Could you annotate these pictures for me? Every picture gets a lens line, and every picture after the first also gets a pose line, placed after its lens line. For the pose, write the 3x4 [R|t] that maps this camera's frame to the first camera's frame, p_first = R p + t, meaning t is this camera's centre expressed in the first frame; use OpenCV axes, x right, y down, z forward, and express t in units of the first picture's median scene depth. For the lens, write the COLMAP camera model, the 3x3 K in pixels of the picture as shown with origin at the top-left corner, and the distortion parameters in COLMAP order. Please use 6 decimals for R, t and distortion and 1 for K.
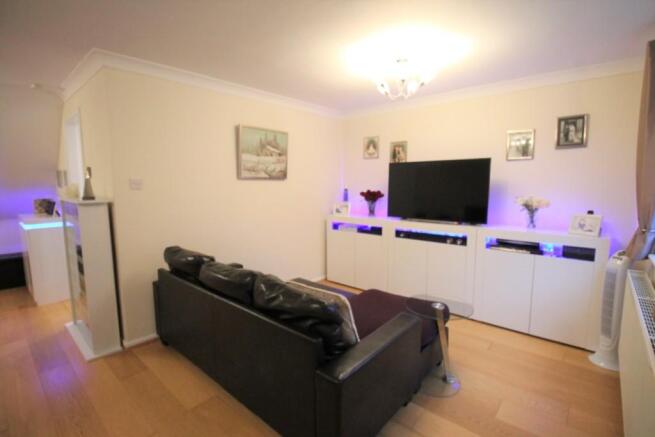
lens RADIAL K [[308.9, 0, 327.5], [0, 308.9, 218.5], [0, 0, 1]] dist [0.000085, -0.014443]
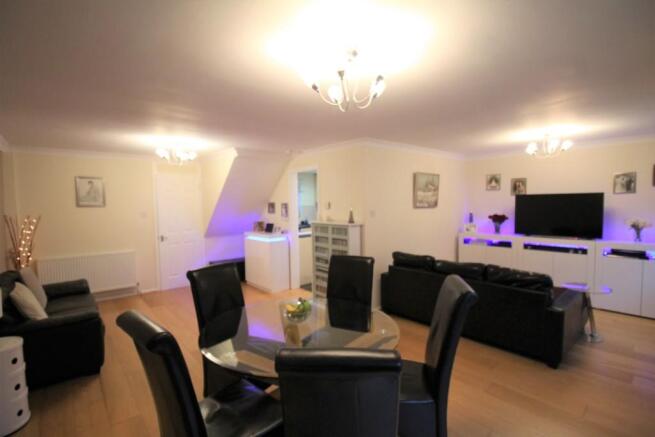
lens RADIAL K [[308.9, 0, 327.5], [0, 308.9, 218.5], [0, 0, 1]] dist [0.000085, -0.014443]
pose [[0.991611, -0.004785, -0.129168, -0.479169], [-0.003062, 0.998164, -0.060485, 0.011544], [0.129220, 0.060373, 0.989776, -0.483214]]
